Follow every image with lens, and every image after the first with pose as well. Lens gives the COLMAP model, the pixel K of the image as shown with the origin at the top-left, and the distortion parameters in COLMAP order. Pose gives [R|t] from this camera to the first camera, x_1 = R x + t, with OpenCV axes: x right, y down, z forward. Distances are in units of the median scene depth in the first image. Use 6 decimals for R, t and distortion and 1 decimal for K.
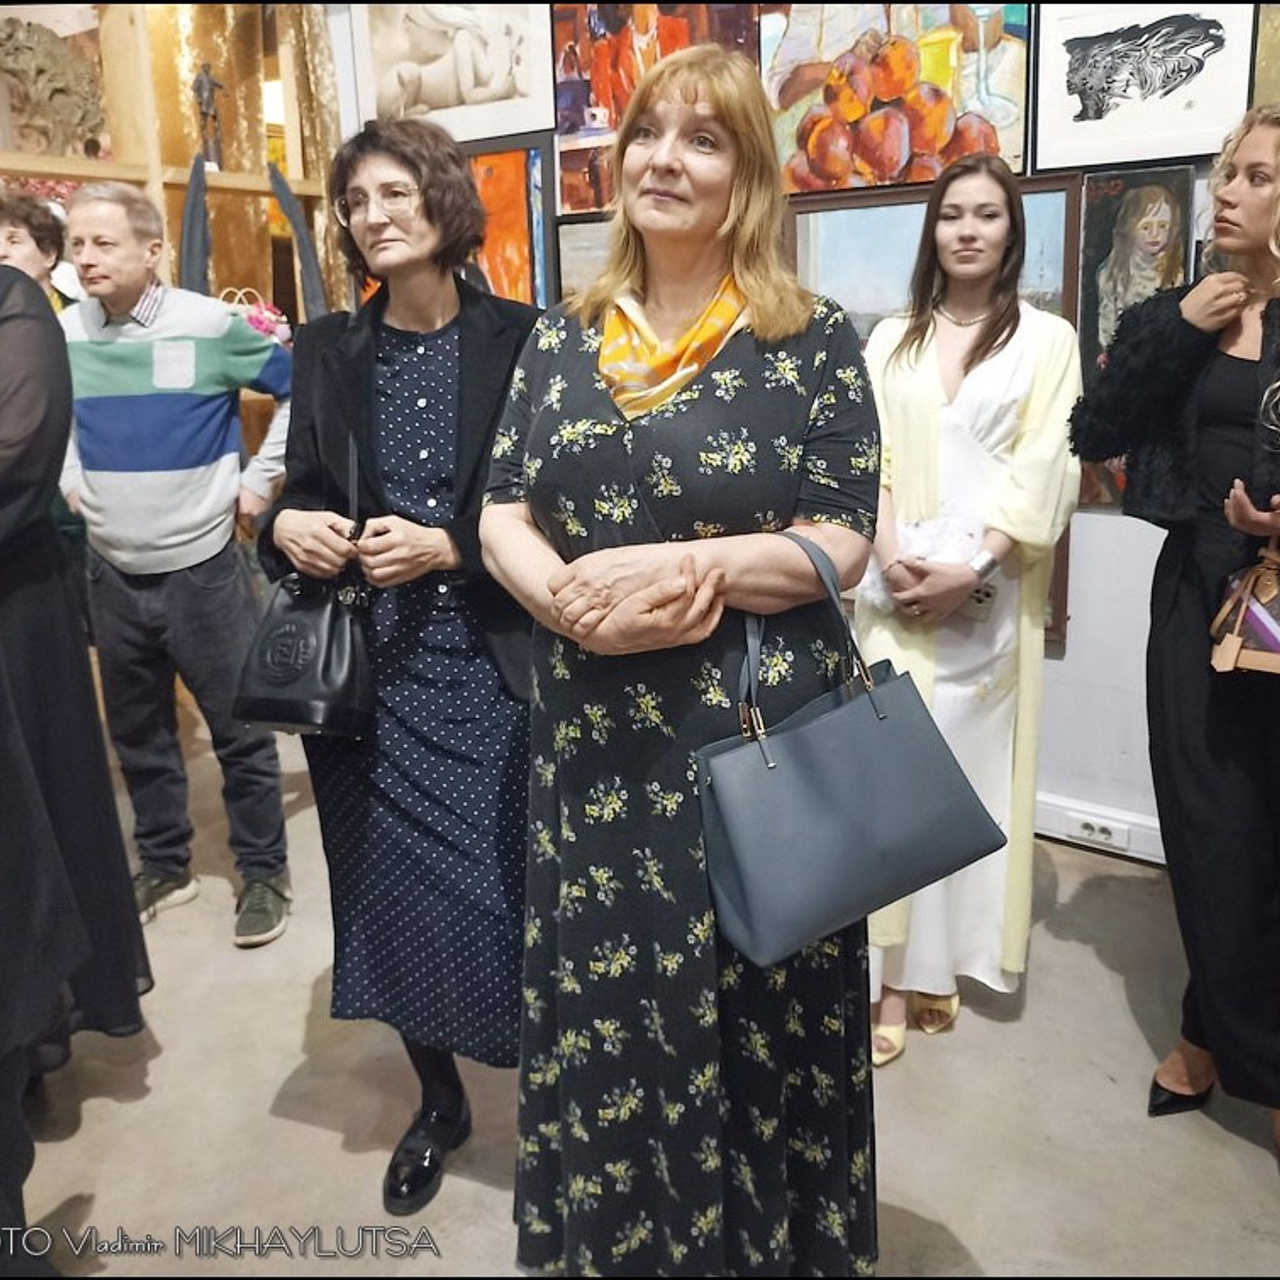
lens RADIAL K [[1050.0, 0, 638.7], [0, 1050.0, 641.9], [0, 0, 1]] dist [0.006001, 0.007264]
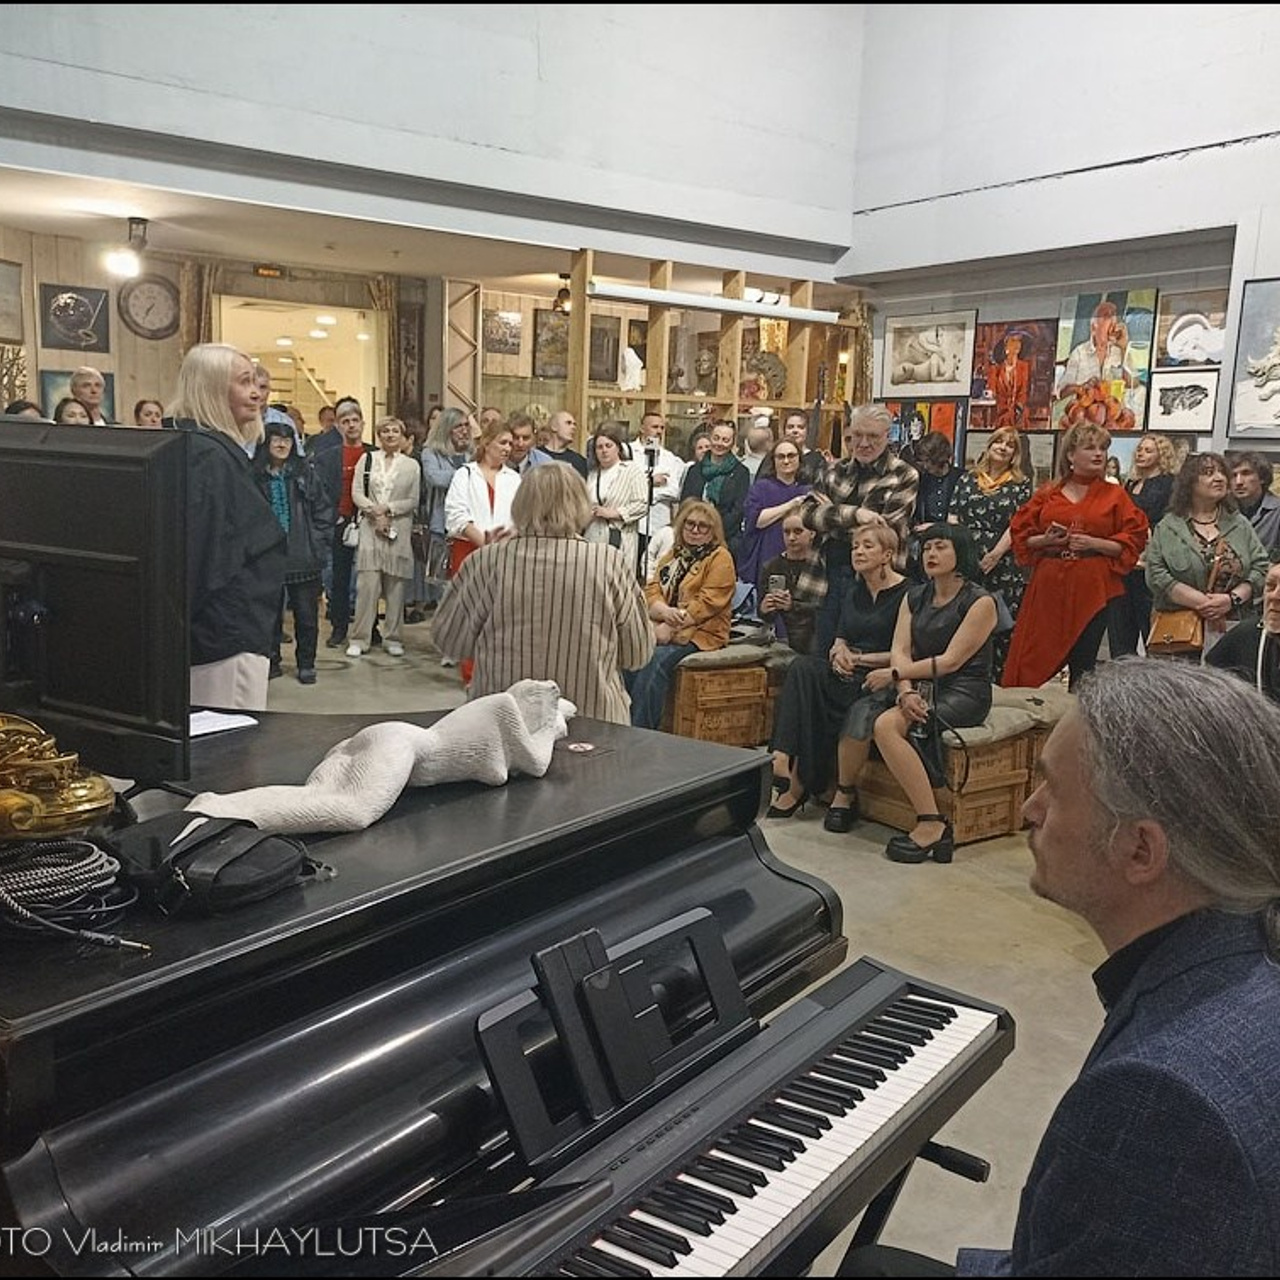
lens RADIAL K [[1050.0, 0, 638.5], [0, 1050.0, 635.7], [0, 0, 1]] dist [0.006001, 0.007264]
pose [[0.940252, 0.102488, -0.324690, 0.059310], [-0.141033, 0.985199, -0.097433, 0.520175], [0.309898, 0.137403, 0.940789, -1.845369]]
